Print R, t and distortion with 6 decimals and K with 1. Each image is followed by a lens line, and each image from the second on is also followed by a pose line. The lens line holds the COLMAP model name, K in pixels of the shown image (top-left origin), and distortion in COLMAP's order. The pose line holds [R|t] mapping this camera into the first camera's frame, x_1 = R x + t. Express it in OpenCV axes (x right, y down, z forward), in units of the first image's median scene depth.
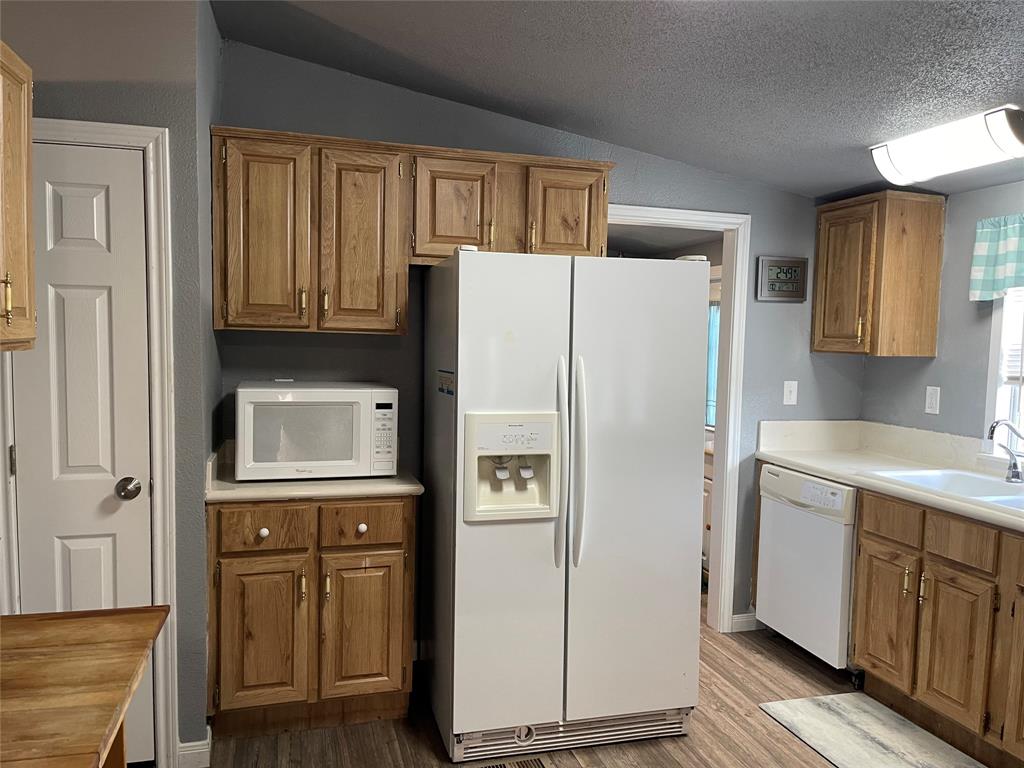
lens RADIAL K [[783.3, 0, 504.1], [0, 783.3, 380.4], [0, 0, 1]] dist [0.078548, -0.066037]
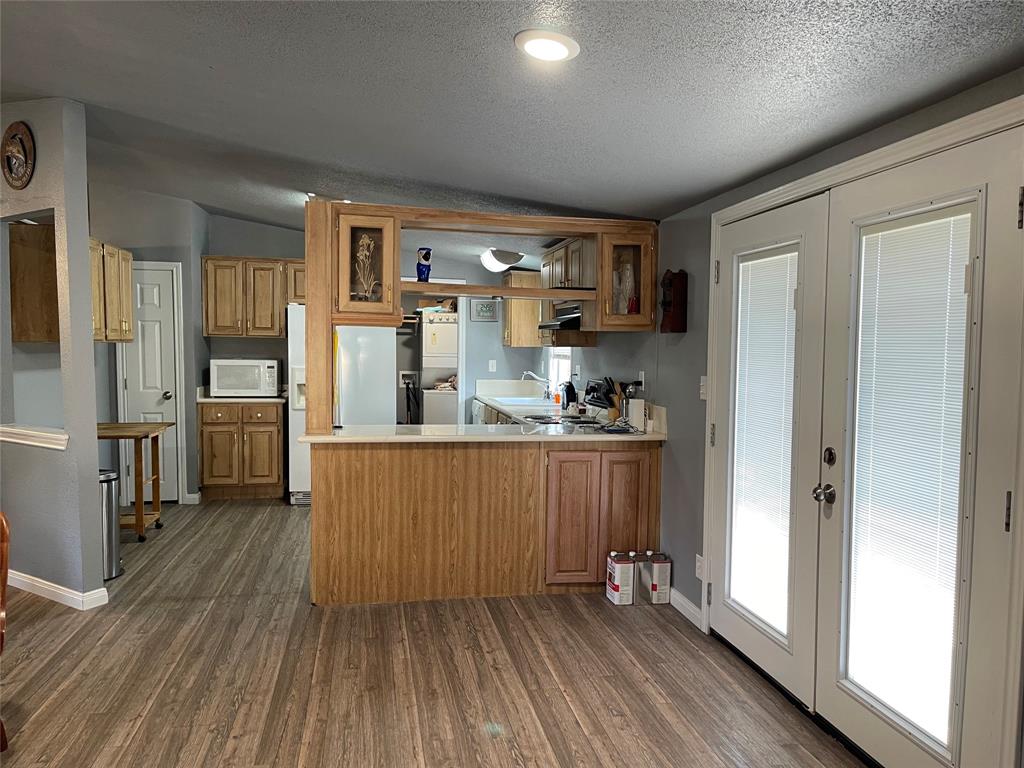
lens RADIAL K [[783.3, 0, 514.3], [0, 783.3, 373.7], [0, 0, 1]] dist [0.078548, -0.066037]
pose [[0.999183, -0.003869, -0.040237, 0.655217], [0.003422, 0.999932, -0.011176, 0.076861], [0.040278, 0.011029, 0.999128, -1.325145]]
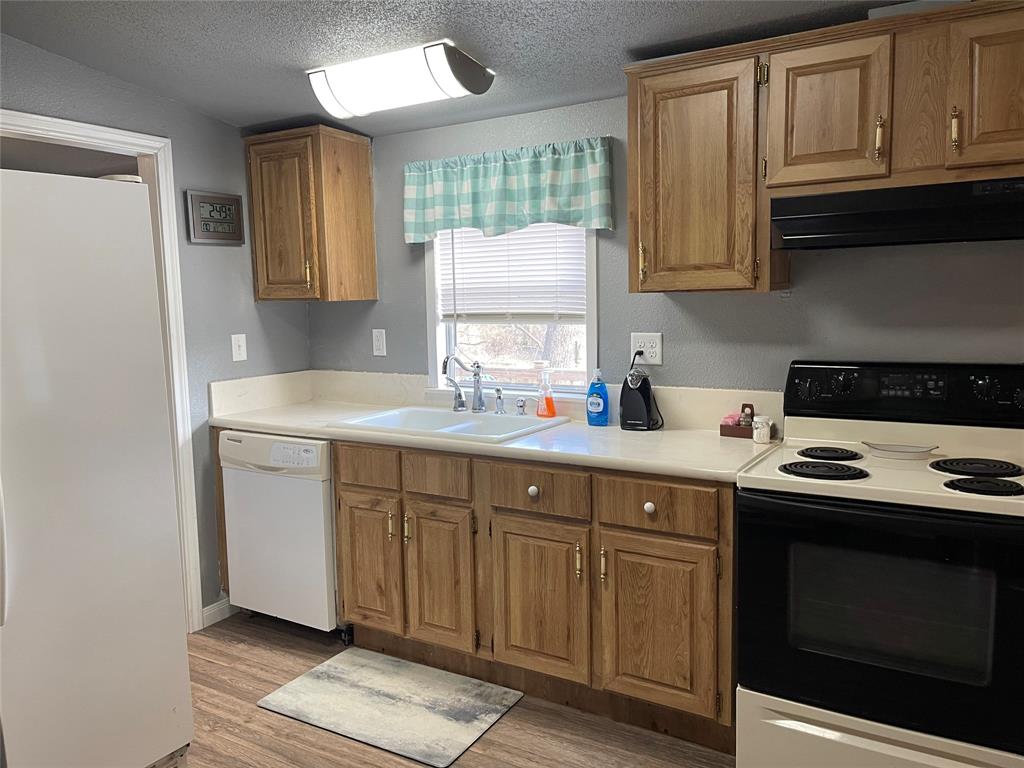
lens RADIAL K [[783.3, 0, 506.0], [0, 783.3, 382.4], [0, 0, 1]] dist [0.078548, -0.066037]
pose [[0.737037, -0.115343, 0.665938, -0.020539], [0.077669, 0.993257, 0.086074, 0.001910], [-0.671375, -0.011717, 0.741025, 0.167794]]
